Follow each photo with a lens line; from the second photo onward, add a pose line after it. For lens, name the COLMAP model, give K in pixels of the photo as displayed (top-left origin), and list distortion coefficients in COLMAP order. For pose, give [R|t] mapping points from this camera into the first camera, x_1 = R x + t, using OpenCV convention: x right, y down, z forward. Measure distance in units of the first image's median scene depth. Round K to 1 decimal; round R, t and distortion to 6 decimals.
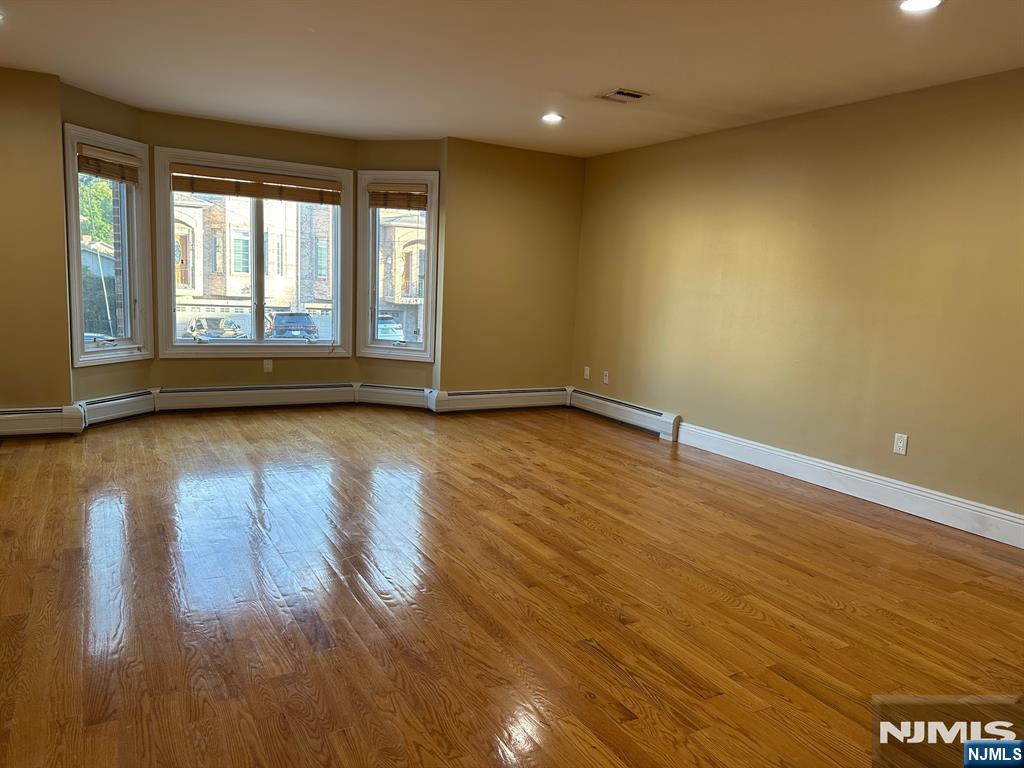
lens RADIAL K [[731.9, 0, 500.8], [0, 731.9, 382.8], [0, 0, 1]] dist [0.062959, -0.001845]
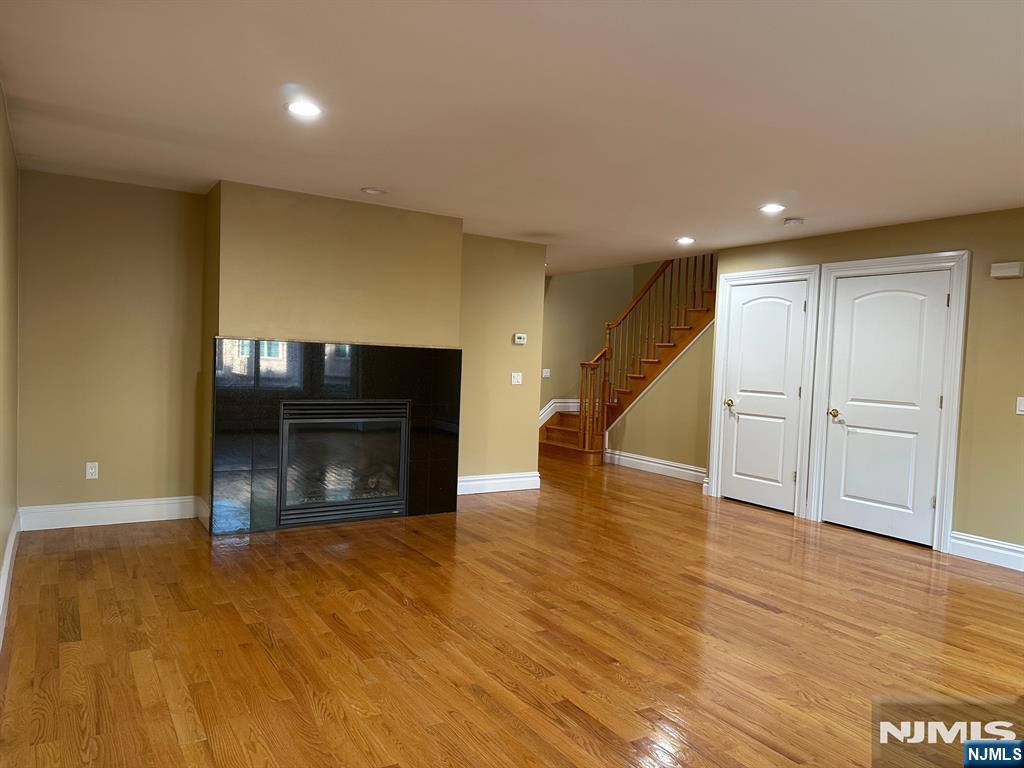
lens RADIAL K [[712.1, 0, 506.8], [0, 712.1, 390.5], [0, 0, 1]] dist [0.106483, -0.149328]
pose [[-0.995302, -0.082631, -0.050449, 0.128166], [-0.090720, 0.977977, 0.187964, -0.151073], [0.033806, 0.191658, -0.980879, 1.048167]]
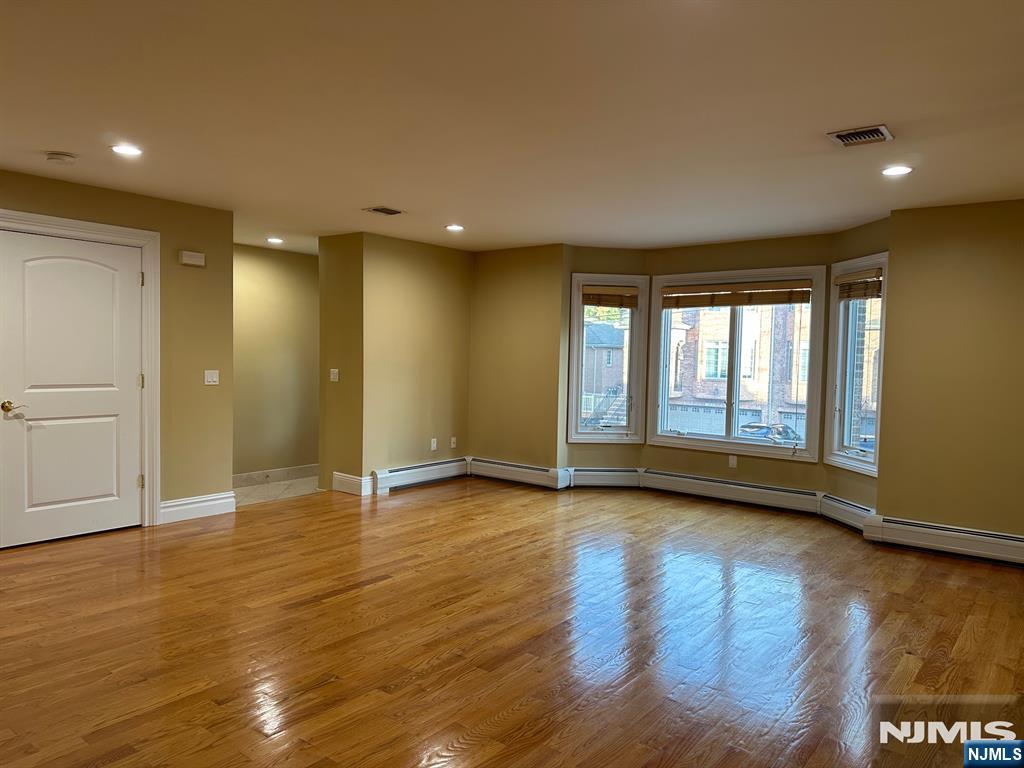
lens RADIAL K [[712.1, 0, 506.8], [0, 712.1, 390.5], [0, 0, 1]] dist [0.106483, -0.149328]
pose [[0.390448, 0.007917, -0.920591, 0.519407], [-0.135342, 0.989592, -0.048892, -0.031007], [0.910622, 0.143685, 0.387456, 0.310721]]
